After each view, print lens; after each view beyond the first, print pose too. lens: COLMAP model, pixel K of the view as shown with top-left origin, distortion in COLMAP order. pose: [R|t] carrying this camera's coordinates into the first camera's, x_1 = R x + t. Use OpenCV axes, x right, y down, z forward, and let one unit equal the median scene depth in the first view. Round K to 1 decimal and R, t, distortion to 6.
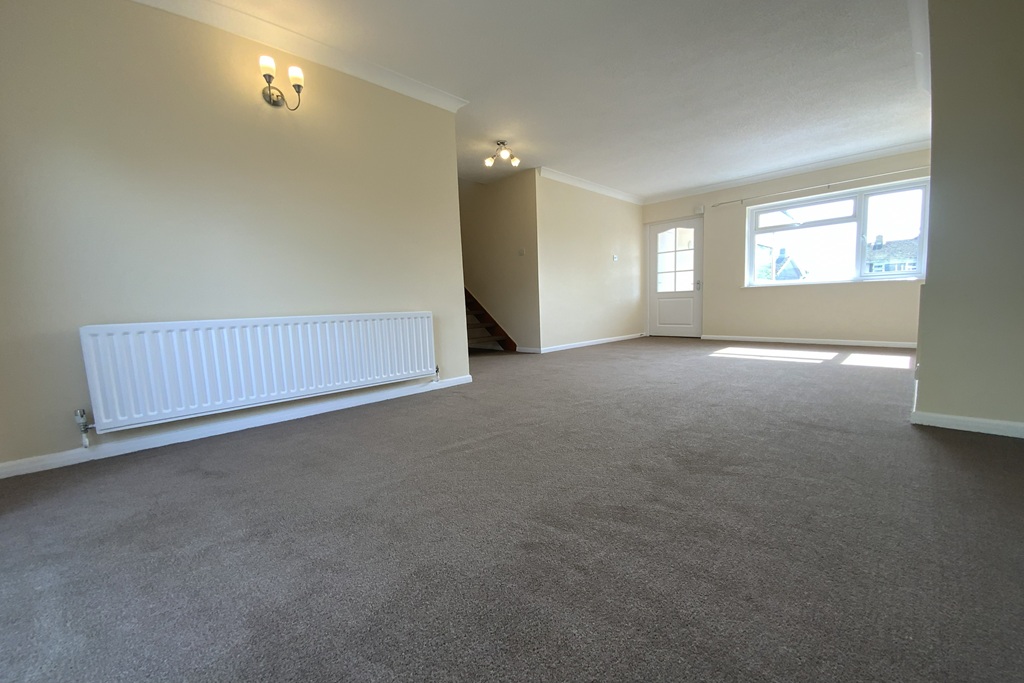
lens RADIAL K [[401.6, 0, 525.3], [0, 401.6, 348.2], [0, 0, 1]] dist [0.010141, -0.012172]
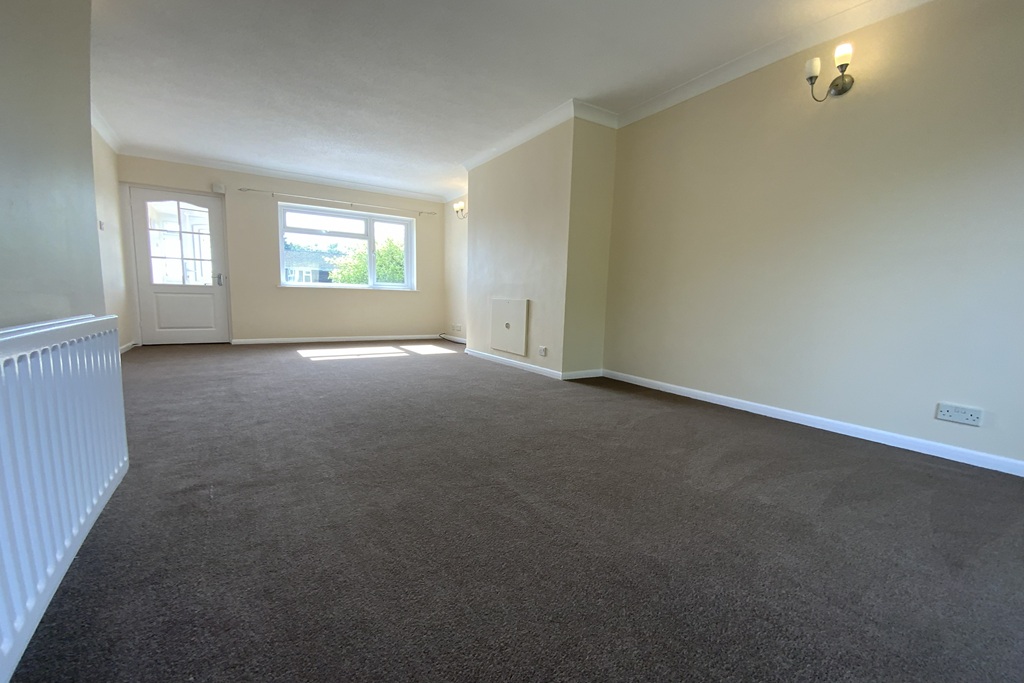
lens RADIAL K [[410.7, 0, 494.6], [0, 410.7, 355.4], [0, 0, 1]] dist [-0.001948, -0.009783]
pose [[0.261857, -0.091865, 0.960725, -0.250407], [0.076645, 0.994295, 0.074185, -0.020394], [-0.962058, 0.054209, 0.267404, 0.243284]]
